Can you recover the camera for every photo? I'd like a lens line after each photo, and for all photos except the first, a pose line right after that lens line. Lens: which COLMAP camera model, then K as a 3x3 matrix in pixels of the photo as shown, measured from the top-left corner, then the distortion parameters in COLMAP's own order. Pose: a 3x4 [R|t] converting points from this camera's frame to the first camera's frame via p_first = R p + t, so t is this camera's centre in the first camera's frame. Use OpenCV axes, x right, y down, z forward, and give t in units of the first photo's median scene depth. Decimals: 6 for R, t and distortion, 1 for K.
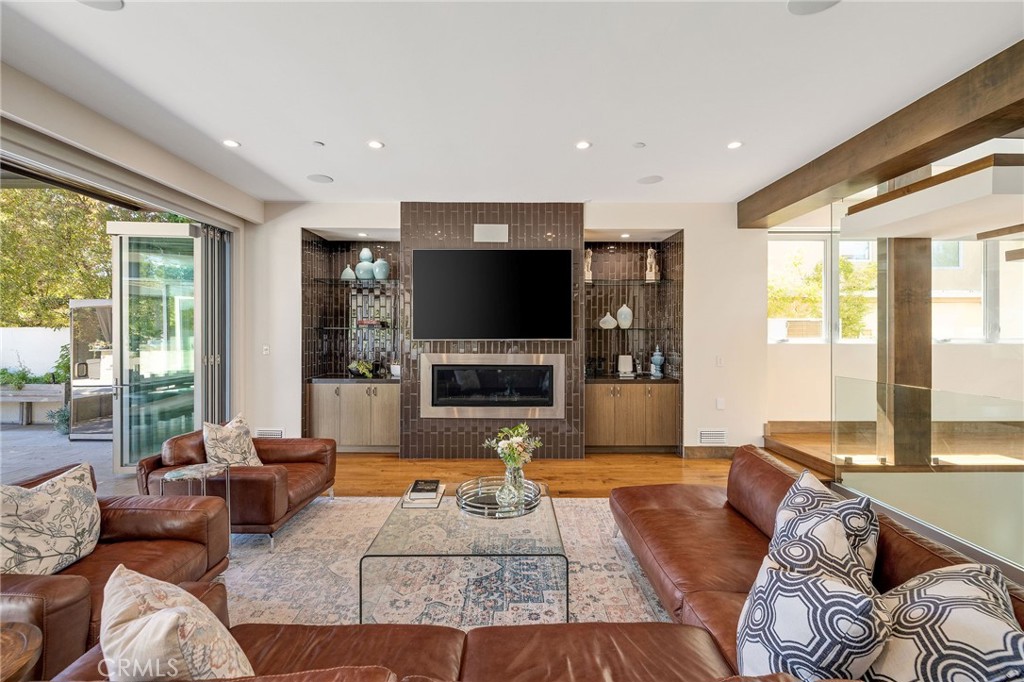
lens RADIAL K [[434.1, 0, 513.8], [0, 434.1, 339.6], [0, 0, 1]] dist [0.001787, 0.000182]
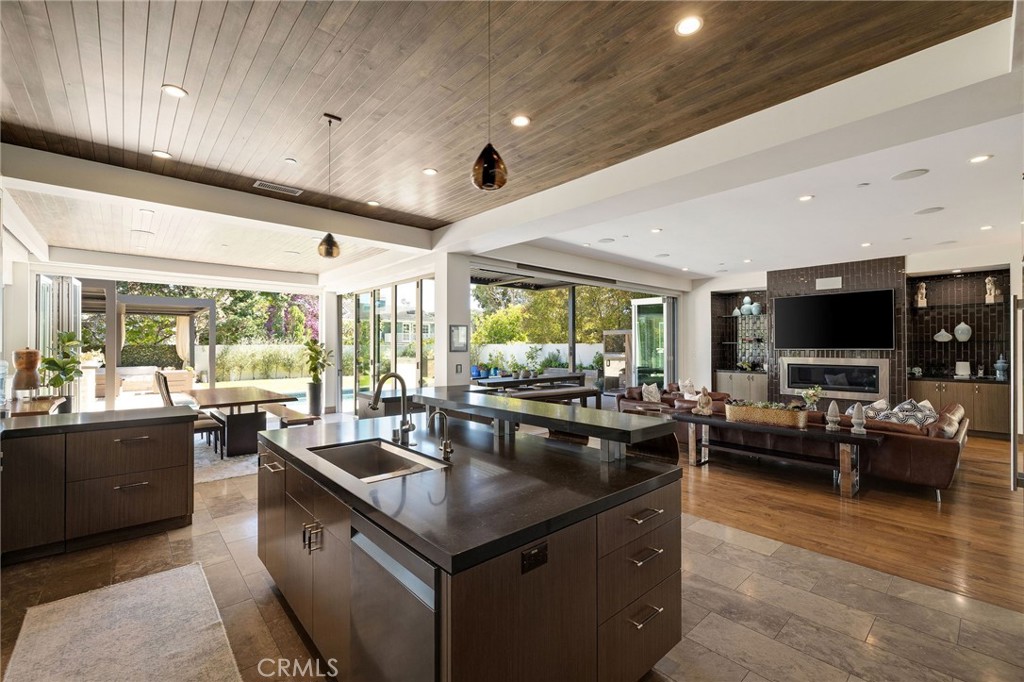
lens RADIAL K [[434.1, 0, 513.8], [0, 434.1, 339.6], [0, 0, 1]] dist [0.001787, 0.000182]
pose [[0.663584, -0.014789, -0.747956, 0.372030], [-0.005707, 0.999675, -0.024829, 0.010635], [0.748080, 0.020745, 0.663284, -0.933105]]
